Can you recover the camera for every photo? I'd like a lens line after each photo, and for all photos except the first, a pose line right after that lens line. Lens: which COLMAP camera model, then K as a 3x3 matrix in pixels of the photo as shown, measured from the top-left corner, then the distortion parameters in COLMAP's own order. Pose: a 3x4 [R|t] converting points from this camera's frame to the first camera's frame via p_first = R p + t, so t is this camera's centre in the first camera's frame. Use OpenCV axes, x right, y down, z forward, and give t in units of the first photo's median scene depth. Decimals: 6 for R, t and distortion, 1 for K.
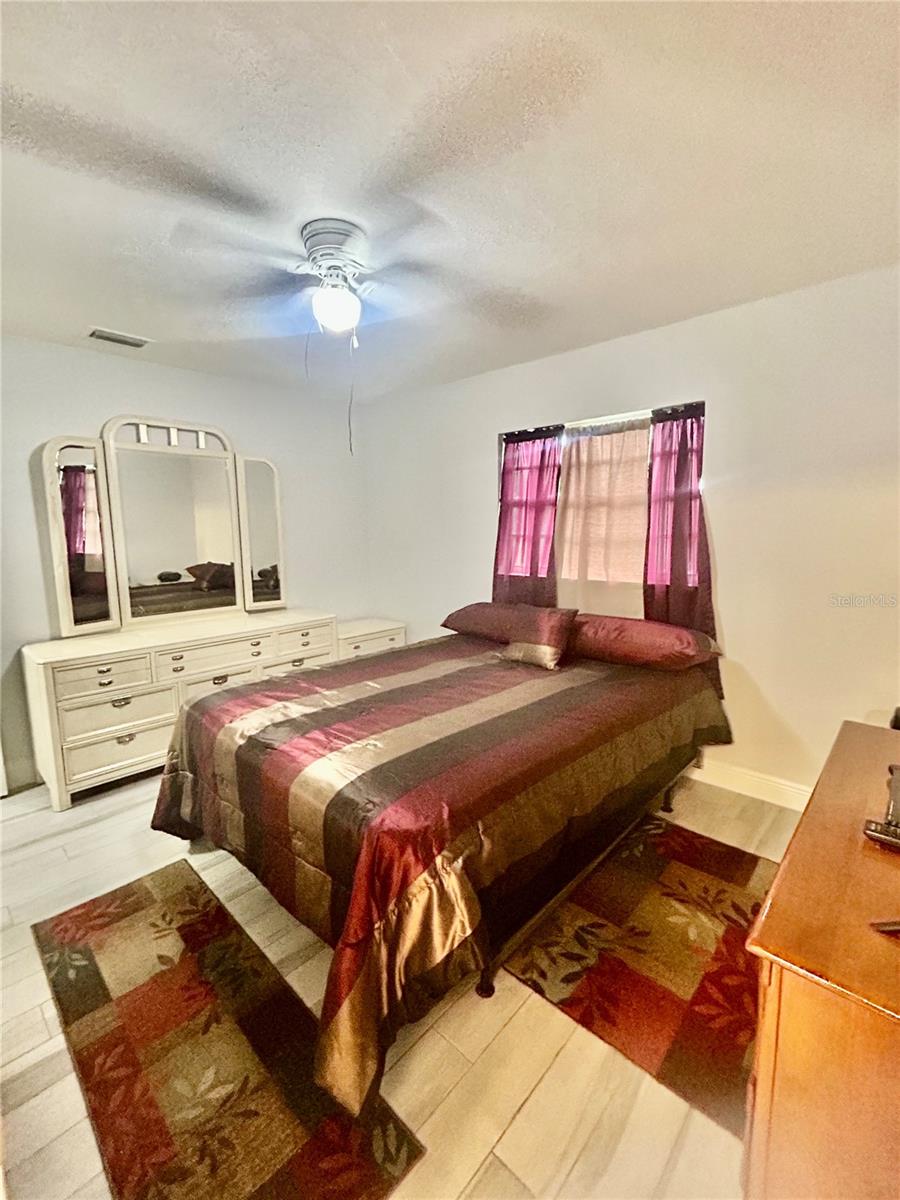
lens RADIAL K [[507.8, 0, 456.1], [0, 507.8, 601.6], [0, 0, 1]] dist [-0.001945, -0.000153]
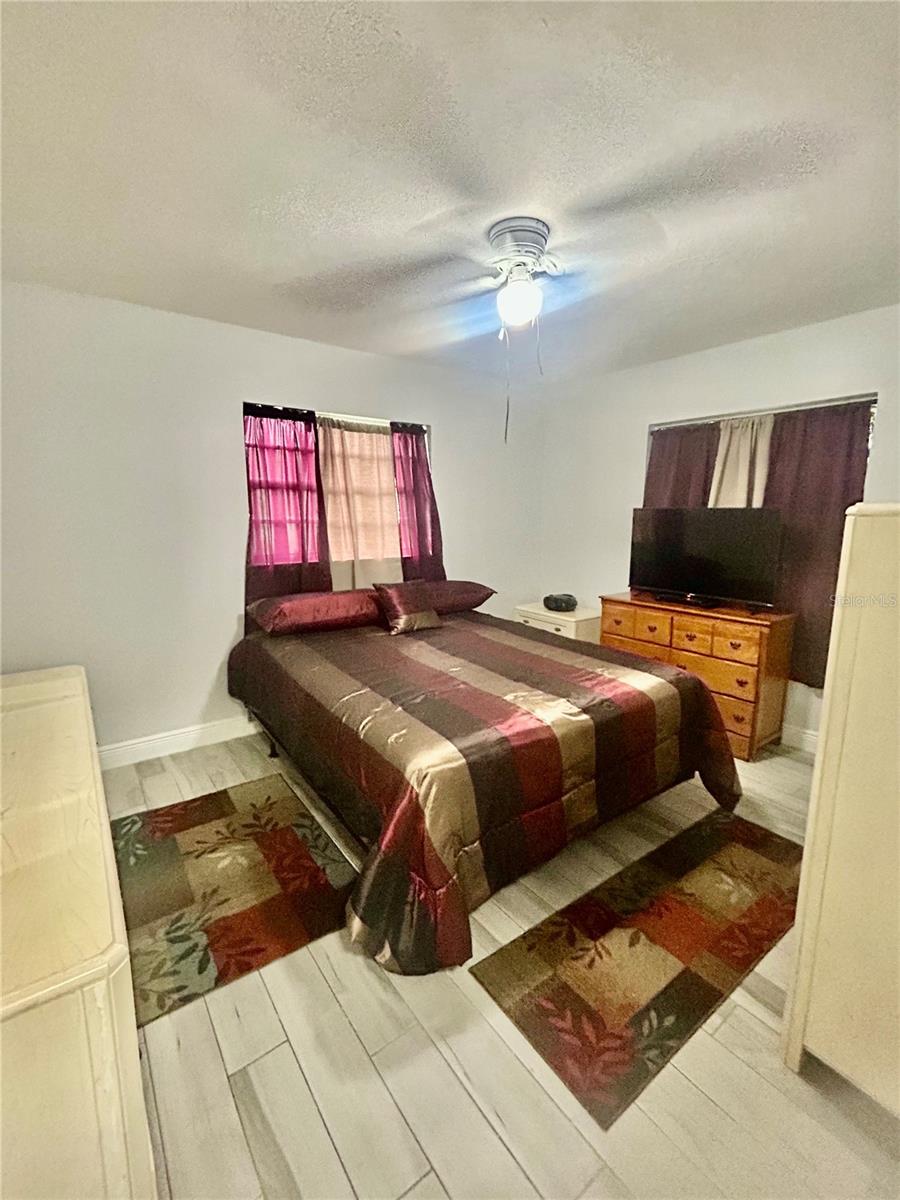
lens RADIAL K [[507.8, 0, 448.1], [0, 507.8, 597.1], [0, 0, 1]] dist [-0.001945, -0.000153]
pose [[0.196077, -0.149309, 0.969155, -1.400701], [0.132725, 0.983286, 0.124634, -0.128204], [-0.971565, 0.104193, 0.212616, 0.987461]]
